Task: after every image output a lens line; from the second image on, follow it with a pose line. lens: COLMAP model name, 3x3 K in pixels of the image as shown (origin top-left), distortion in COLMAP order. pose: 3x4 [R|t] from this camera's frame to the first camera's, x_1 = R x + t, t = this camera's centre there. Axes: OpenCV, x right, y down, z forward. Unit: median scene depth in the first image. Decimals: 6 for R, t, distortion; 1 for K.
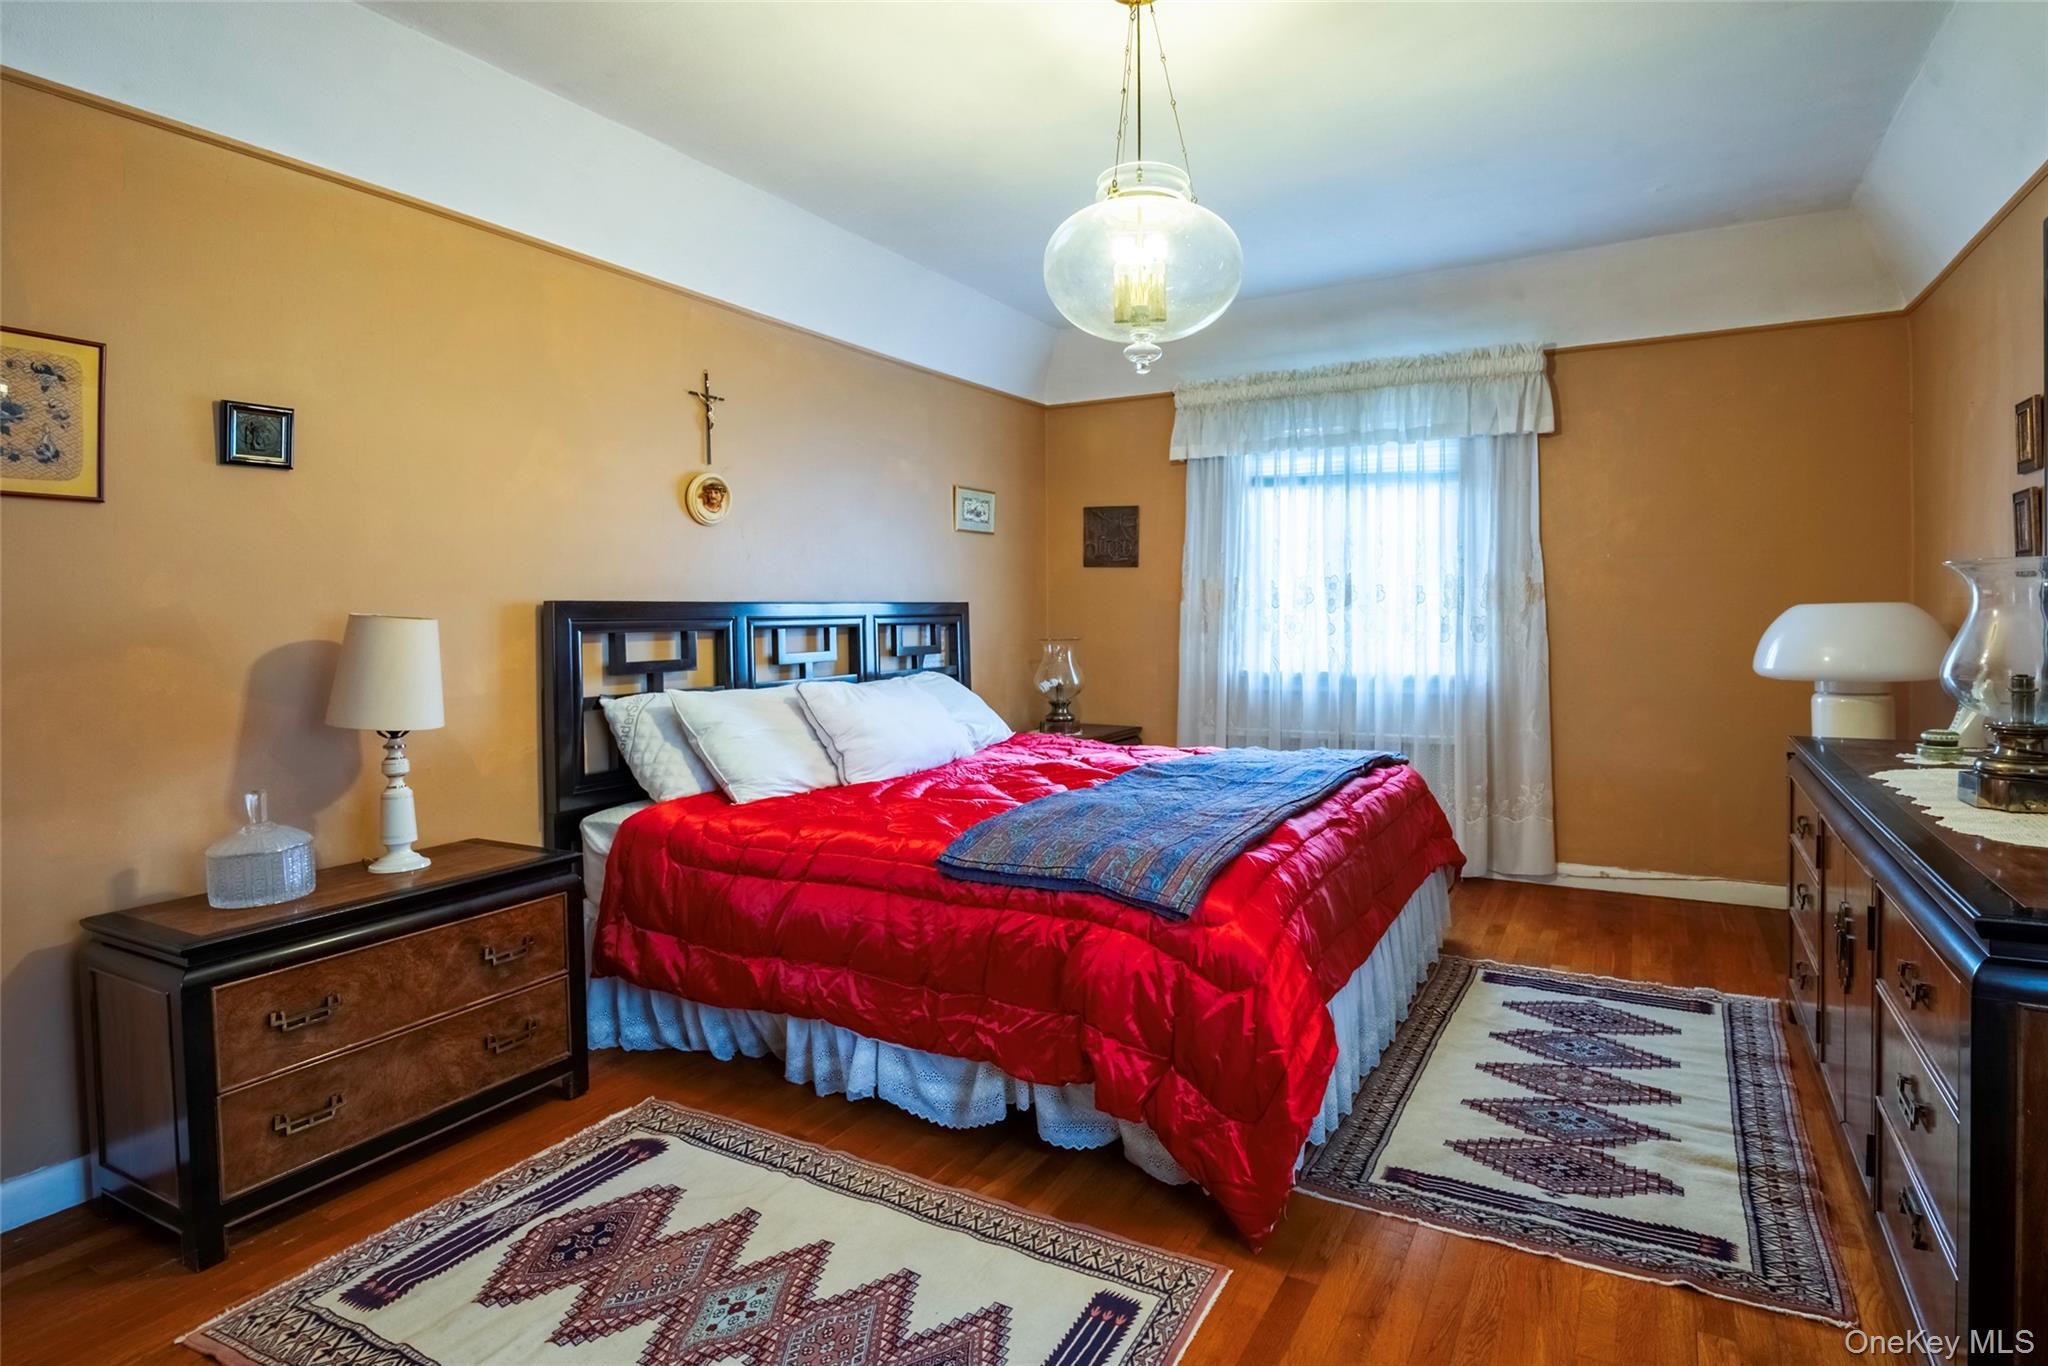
lens RADIAL K [[1011.6, 0, 1172.8], [0, 1011.6, 629.8], [0, 0, 1]] dist [-0.002318, -0.006689]
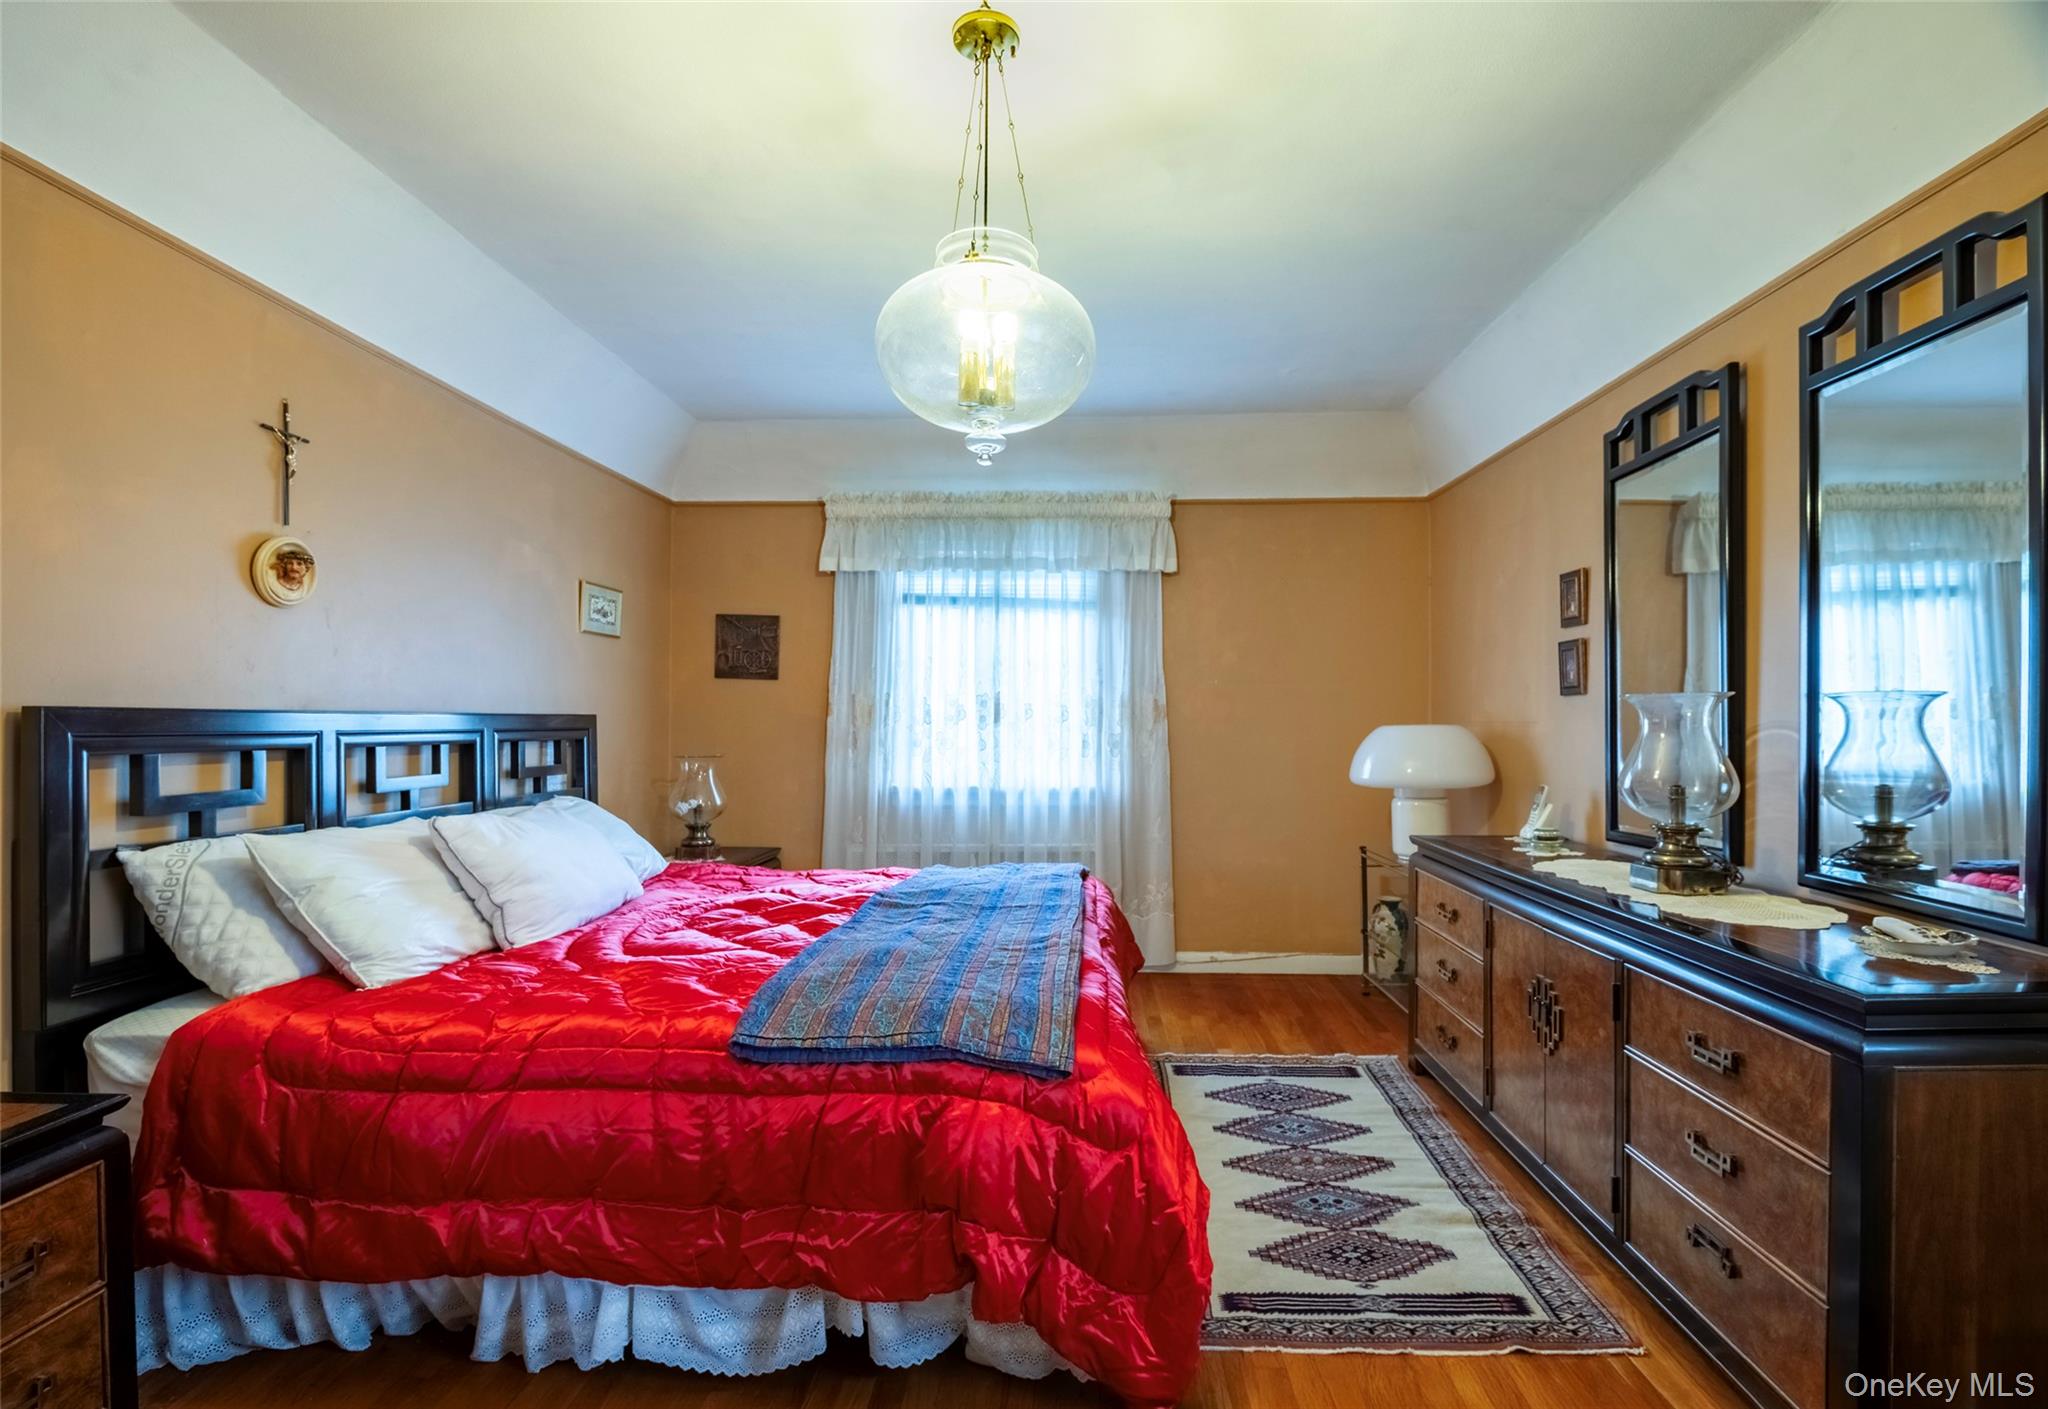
lens RADIAL K [[911.8, 0, 1095.5], [0, 911.8, 722.5], [0, 0, 1]] dist [-0.001613, -0.010420]
pose [[0.913712, 0.011081, 0.406211, -0.199237], [-0.002331, 0.999755, -0.022028, -0.006399], [-0.406356, 0.019180, 0.913514, 0.168929]]
